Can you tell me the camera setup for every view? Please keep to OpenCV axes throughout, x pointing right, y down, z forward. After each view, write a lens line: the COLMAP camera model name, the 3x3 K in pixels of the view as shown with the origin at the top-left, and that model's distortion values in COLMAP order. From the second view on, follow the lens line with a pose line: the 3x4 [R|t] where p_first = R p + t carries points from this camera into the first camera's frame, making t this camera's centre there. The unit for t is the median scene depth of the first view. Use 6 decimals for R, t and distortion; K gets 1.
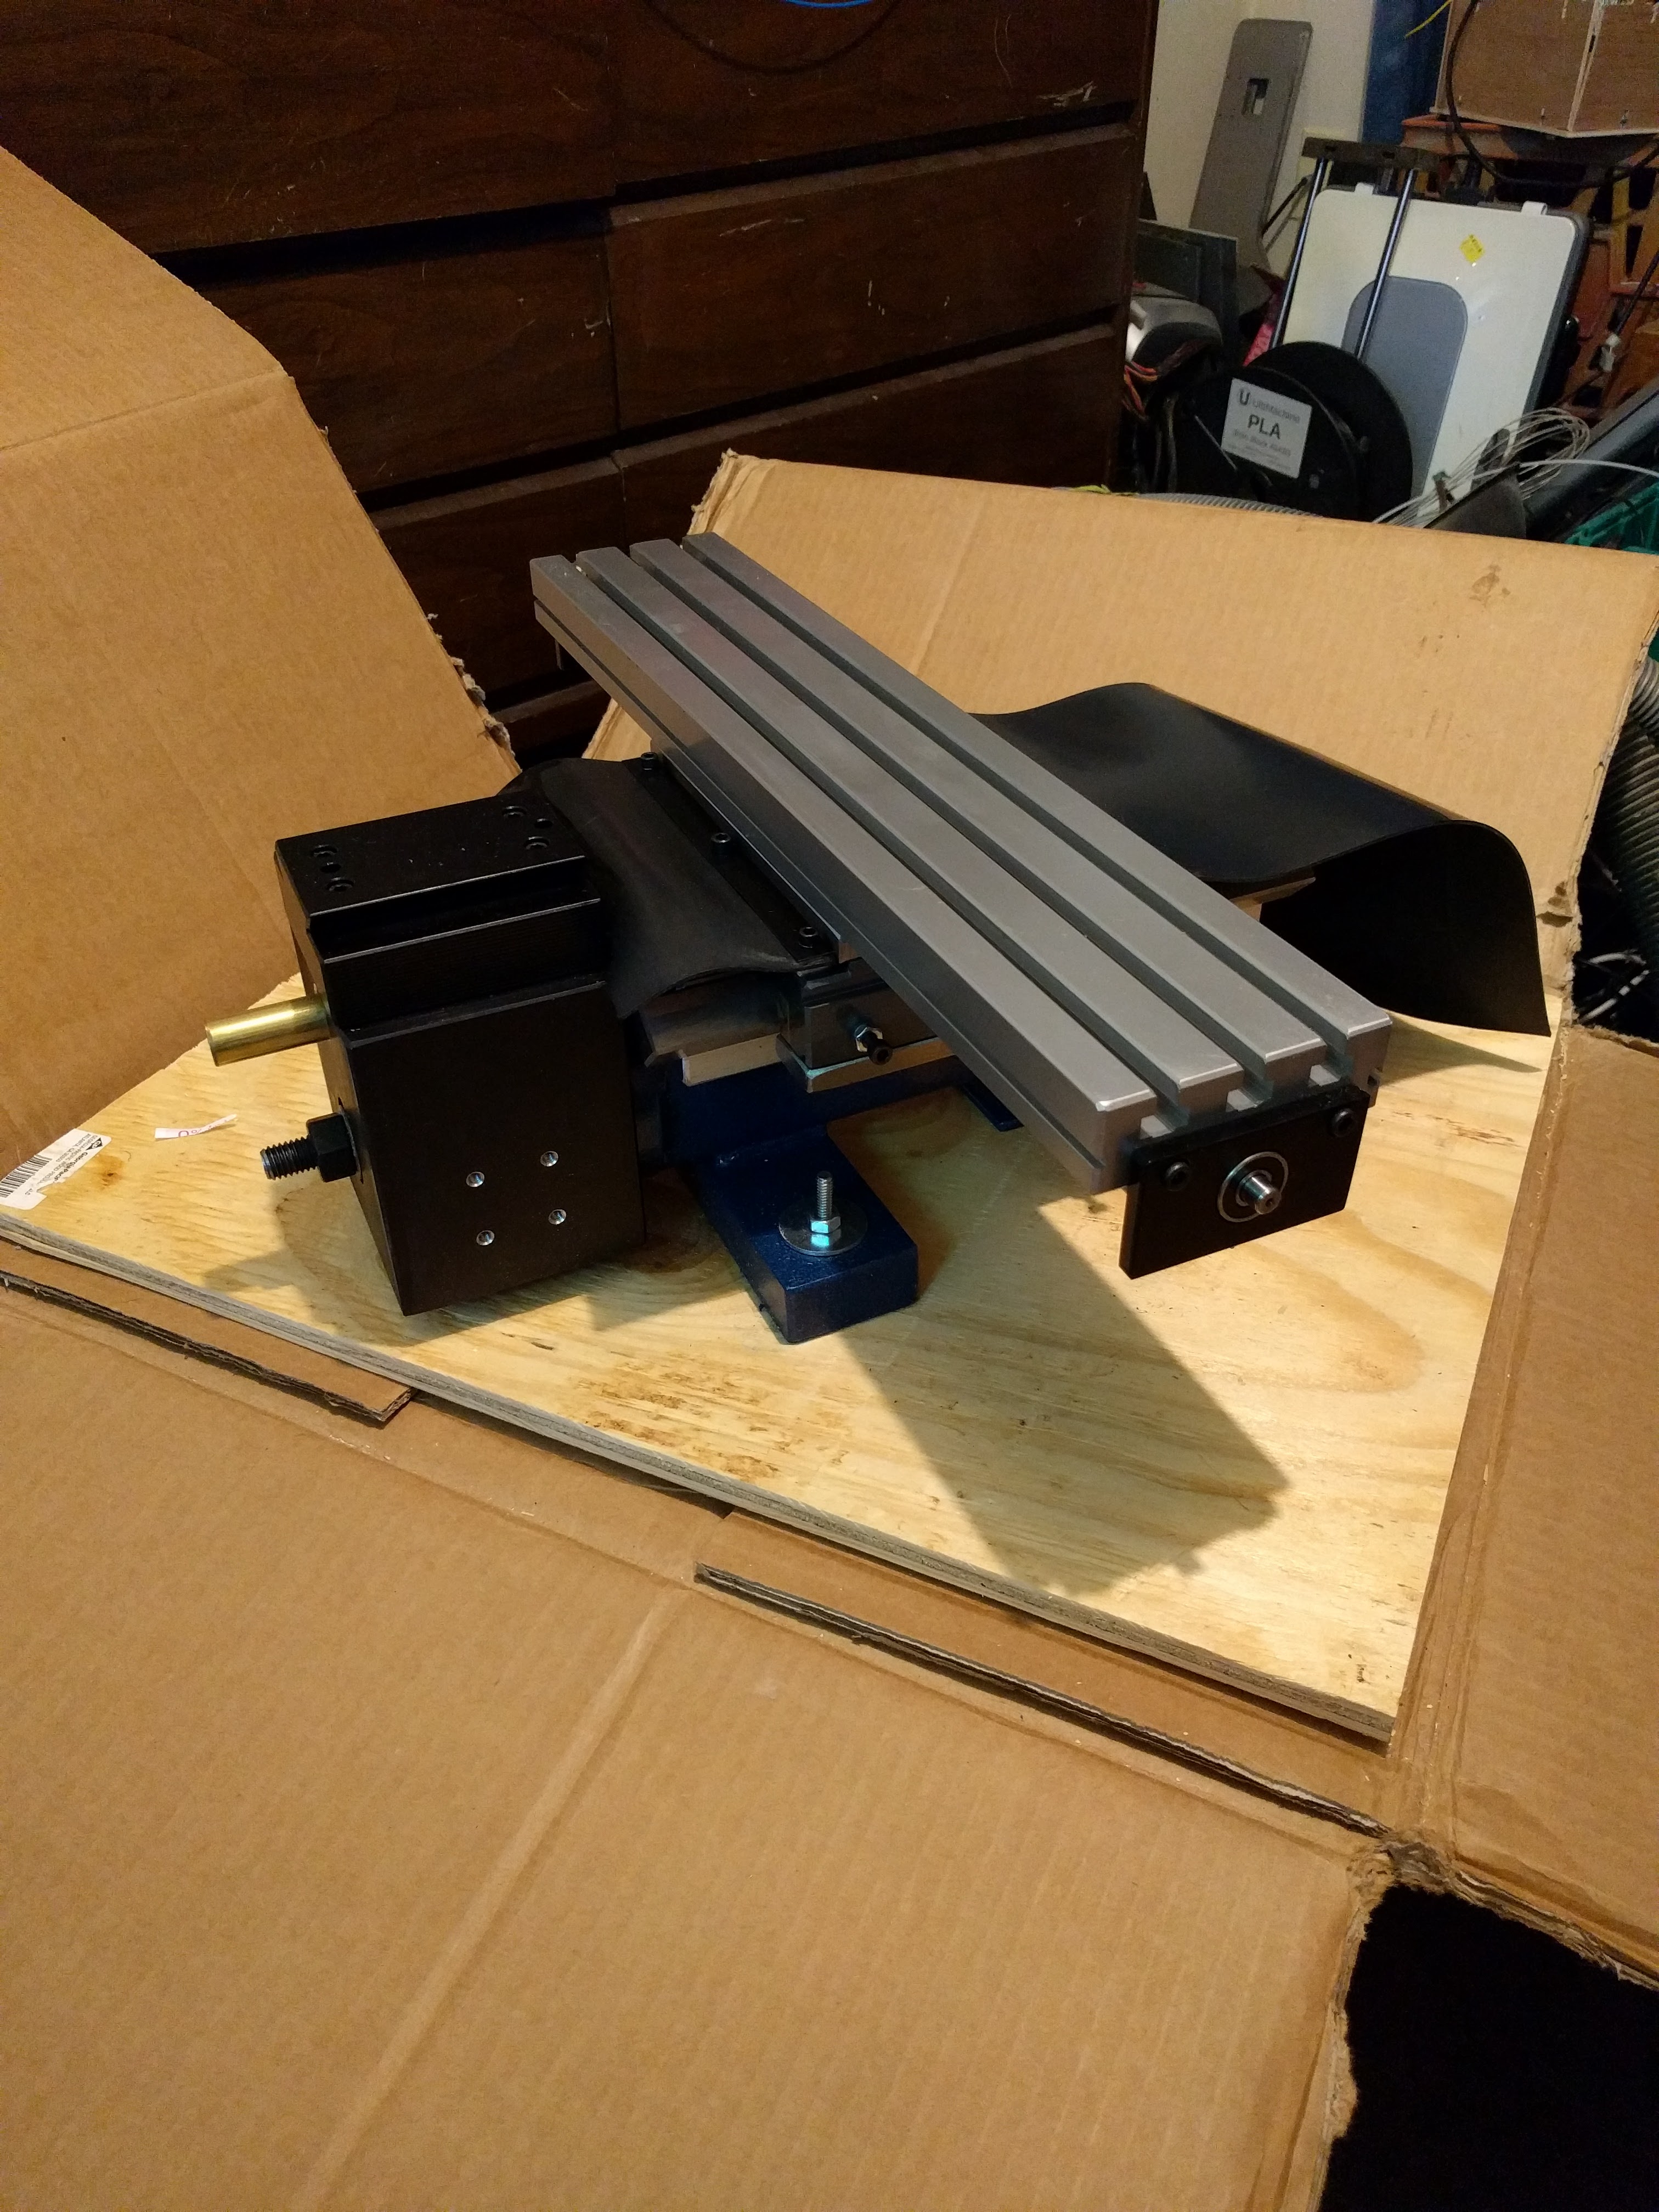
lens RADIAL K [[1684.3, 0, 825.4], [0, 1684.3, 1102.1], [0, 0, 1]] dist [-0.004117, 0.027933]
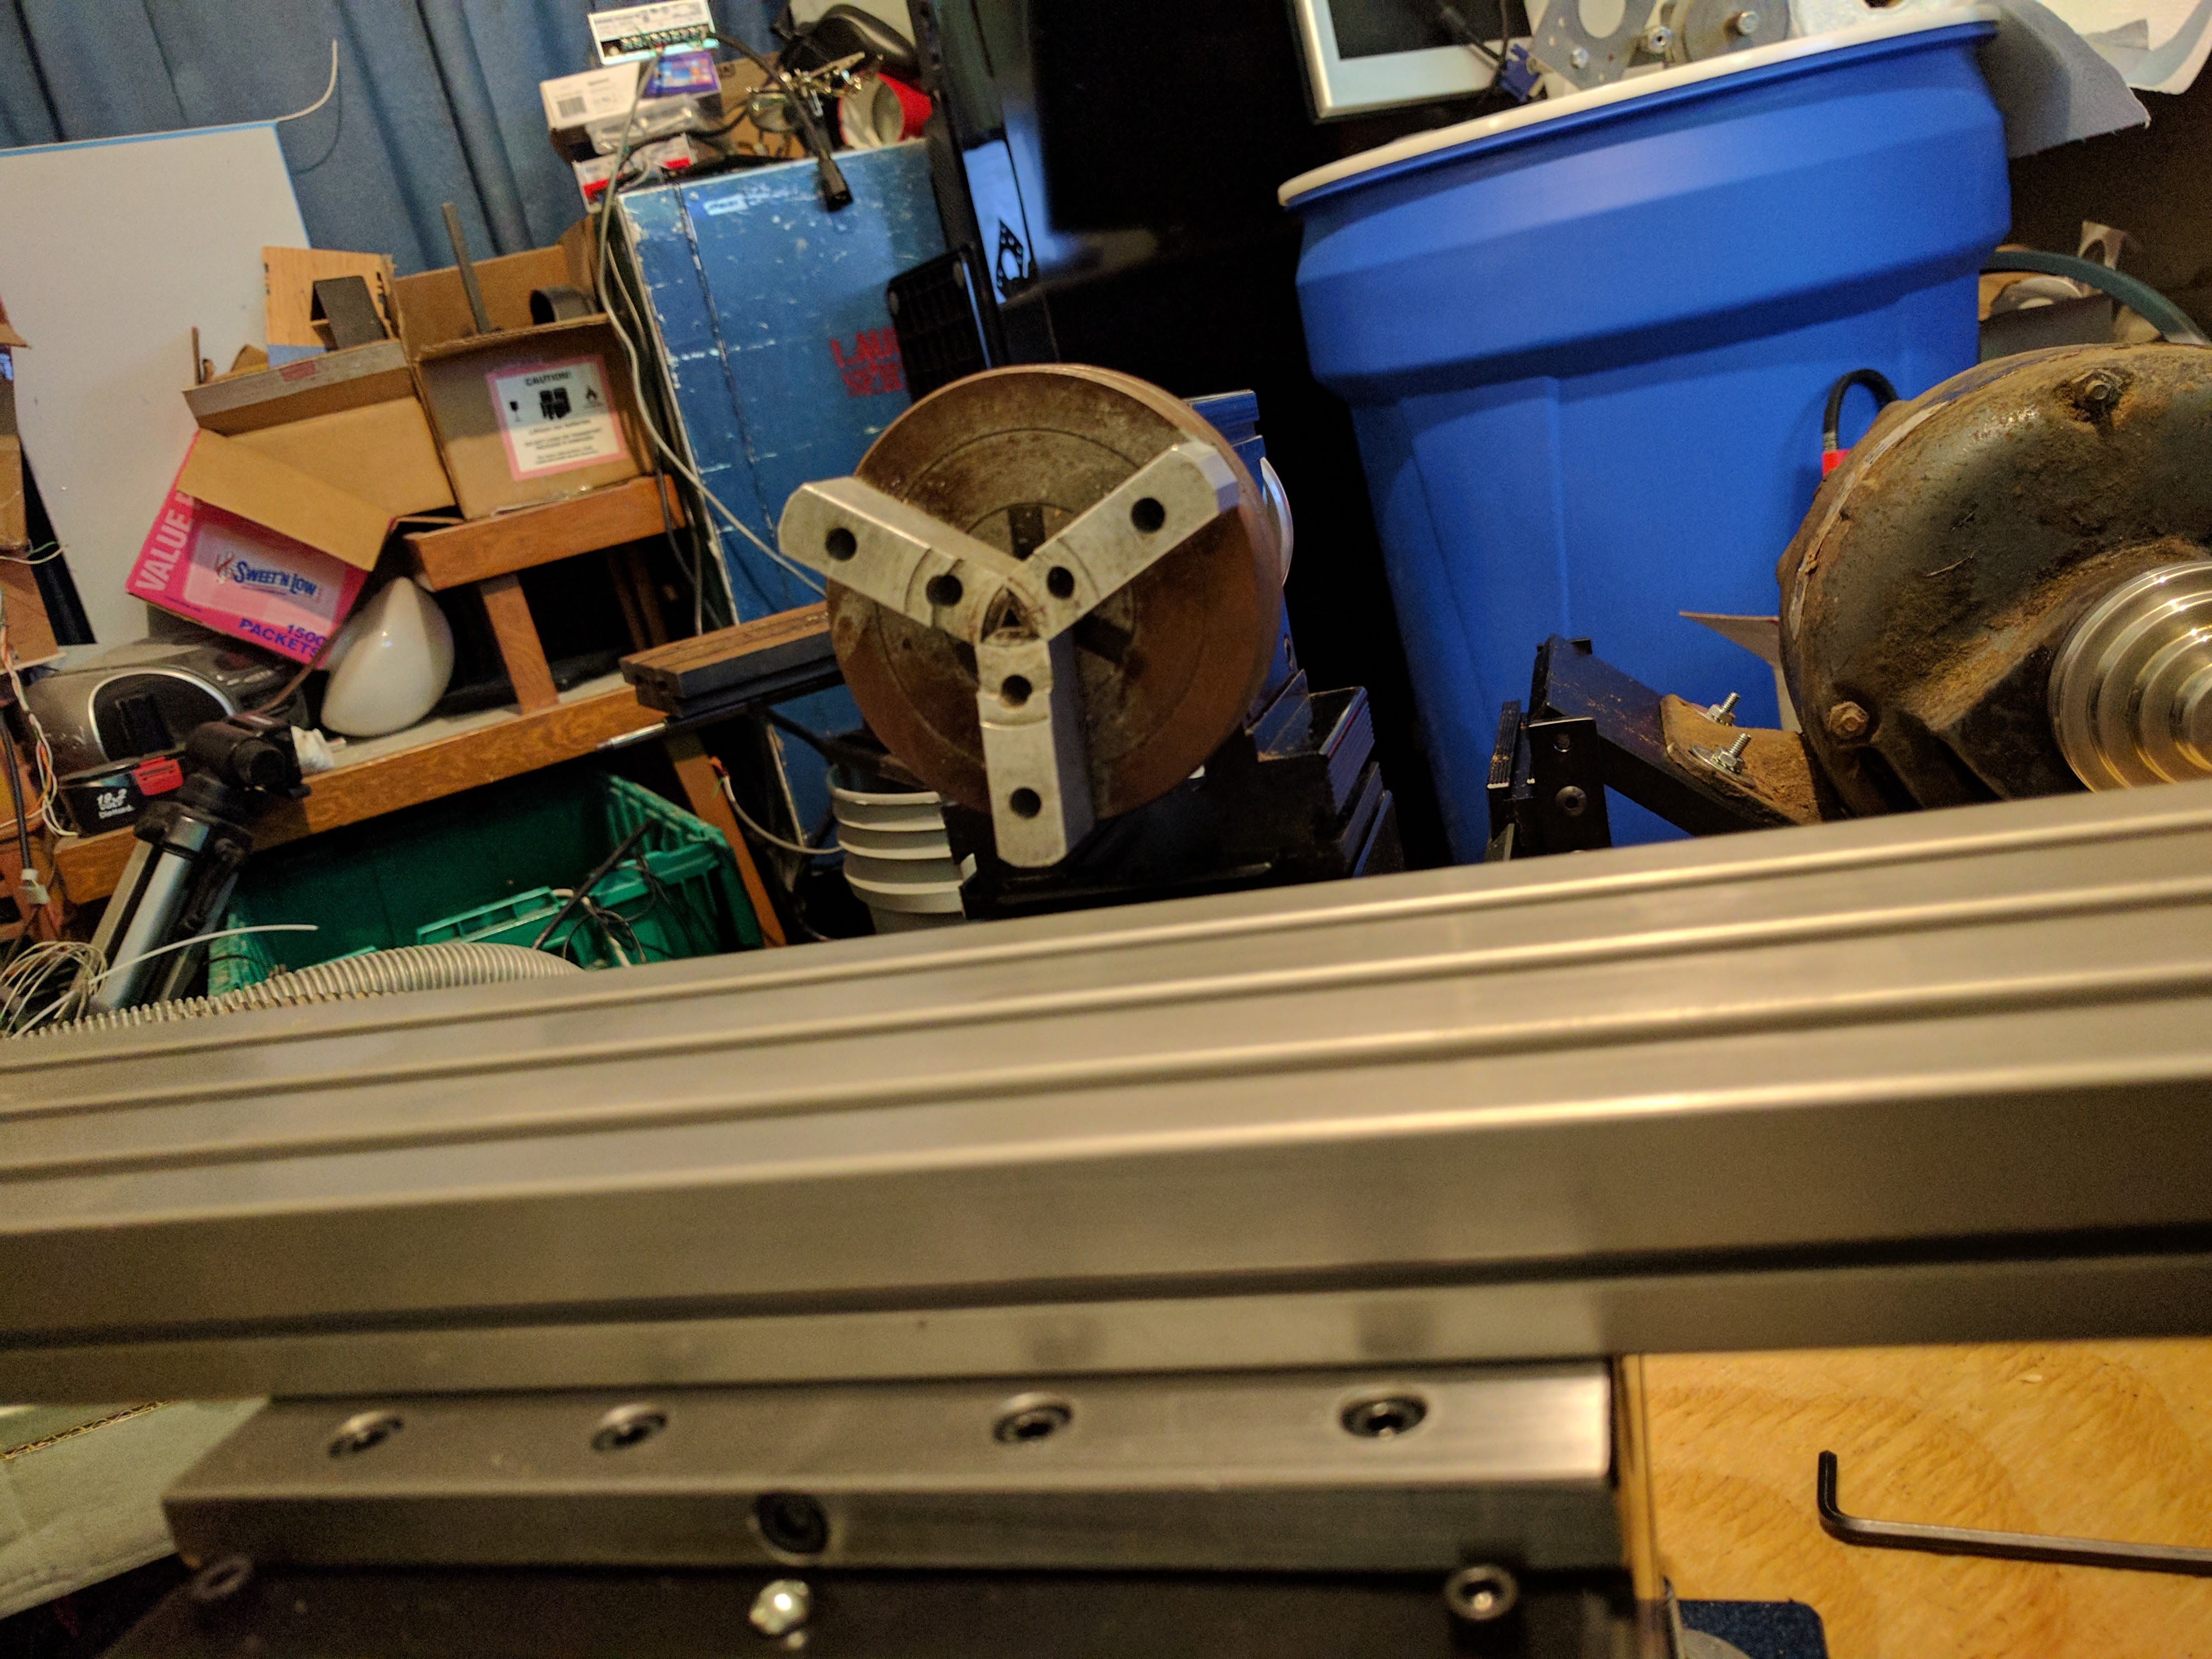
lens RADIAL K [[1684.3, 0, 1095.6], [0, 1684.3, 831.6], [0, 0, 1]] dist [-0.004117, 0.027933]
pose [[0.322913, -0.321102, 0.890292, -0.134550], [0.719929, 0.693964, -0.010830, -0.055018], [-0.614353, 0.644444, 0.455261, 0.240411]]
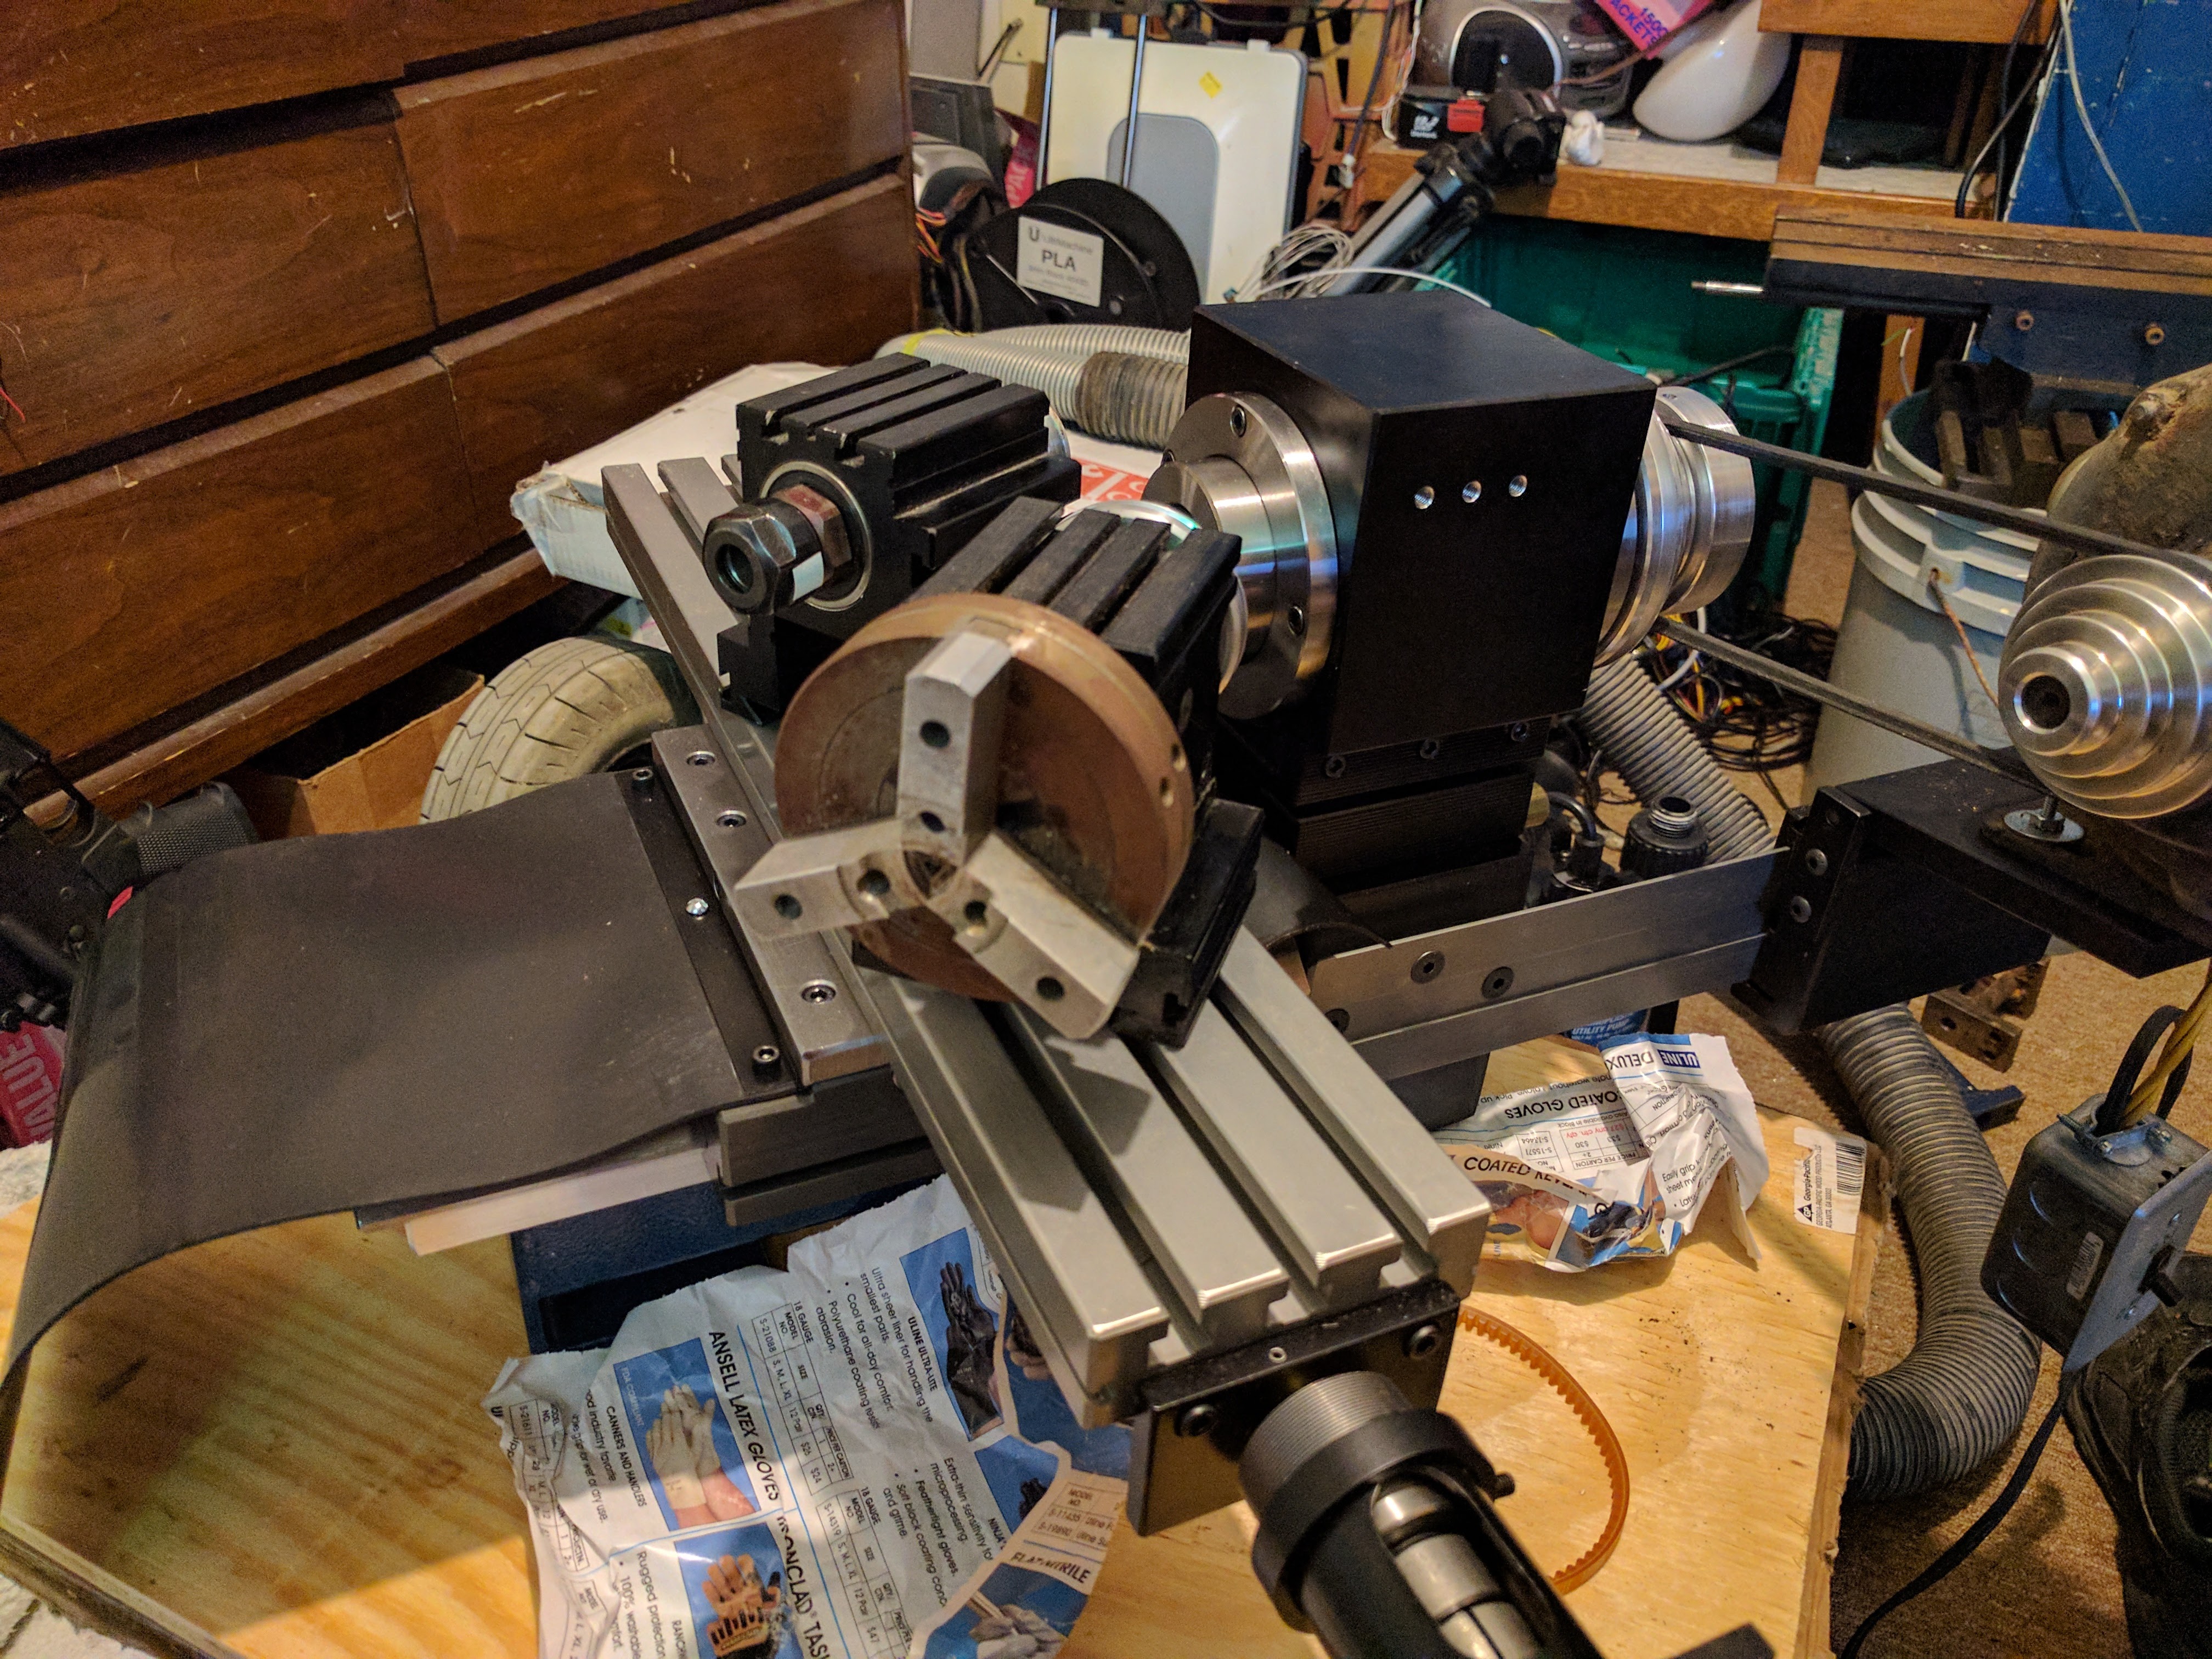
lens RADIAL K [[1684.3, 0, 1105.9], [0, 1684.3, 825.5], [0, 0, 1]] dist [-0.004117, 0.027933]
pose [[0.936662, -0.181218, 0.299707, -0.085632], [0.197479, 0.979998, -0.024618, -0.033406], [-0.289251, 0.082245, 0.953714, 0.042102]]
